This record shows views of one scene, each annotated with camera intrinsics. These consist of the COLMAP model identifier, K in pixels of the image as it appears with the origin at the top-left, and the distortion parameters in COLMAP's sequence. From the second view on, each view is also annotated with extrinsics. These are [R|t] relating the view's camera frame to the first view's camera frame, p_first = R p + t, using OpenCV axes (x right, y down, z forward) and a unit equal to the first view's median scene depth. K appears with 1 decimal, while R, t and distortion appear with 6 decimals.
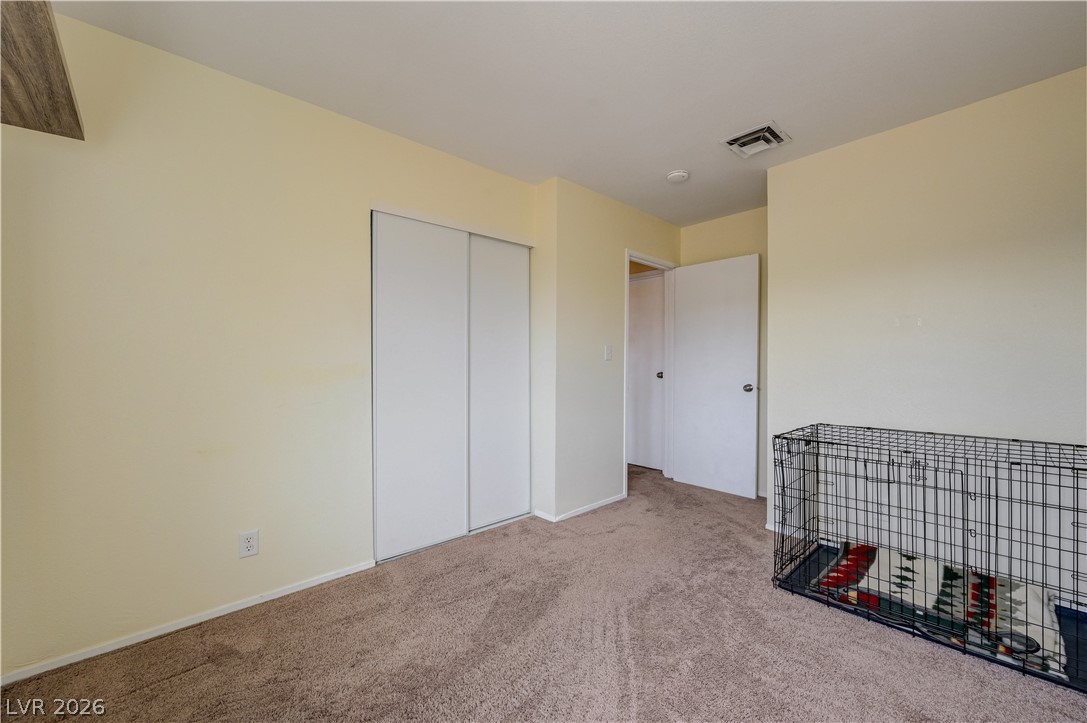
lens RADIAL K [[433.9, 0, 555.6], [0, 433.9, 370.7], [0, 0, 1]] dist [0.000962, 0.000042]
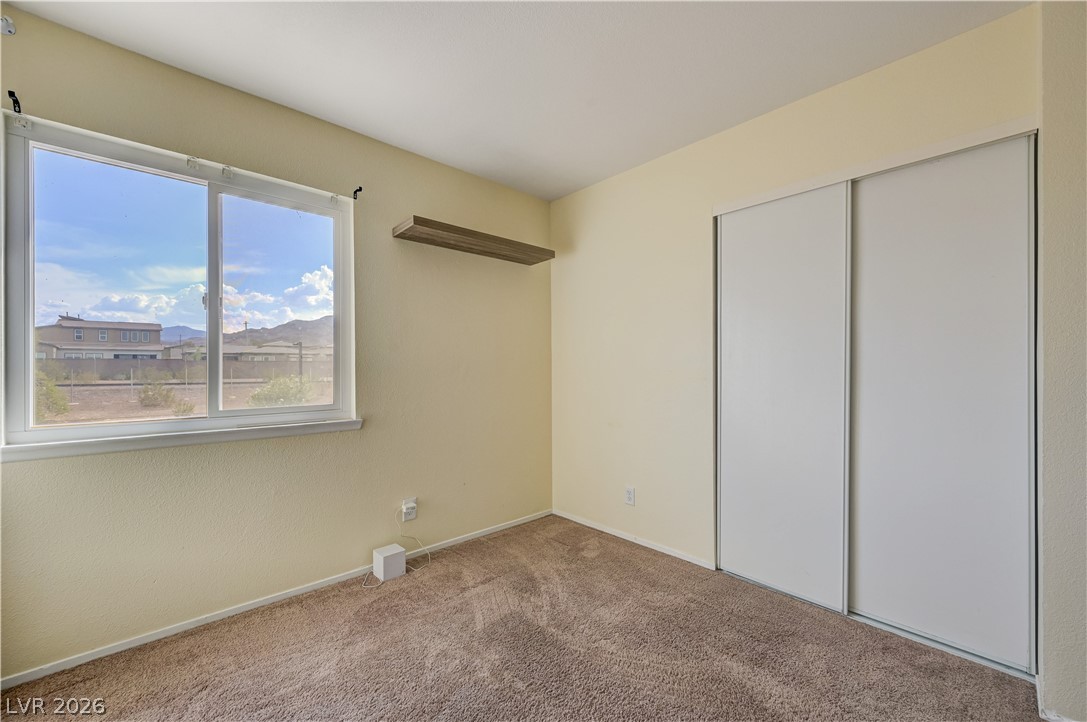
lens RADIAL K [[425.1, 0, 549.8], [0, 425.1, 362.1], [0, 0, 1]] dist [-0.001620, -0.000144]
pose [[0.006665, -0.010653, -0.999921, 0.631729], [-0.016231, 0.999810, -0.010760, -0.015542], [0.999846, 0.016302, 0.006490, 0.678404]]
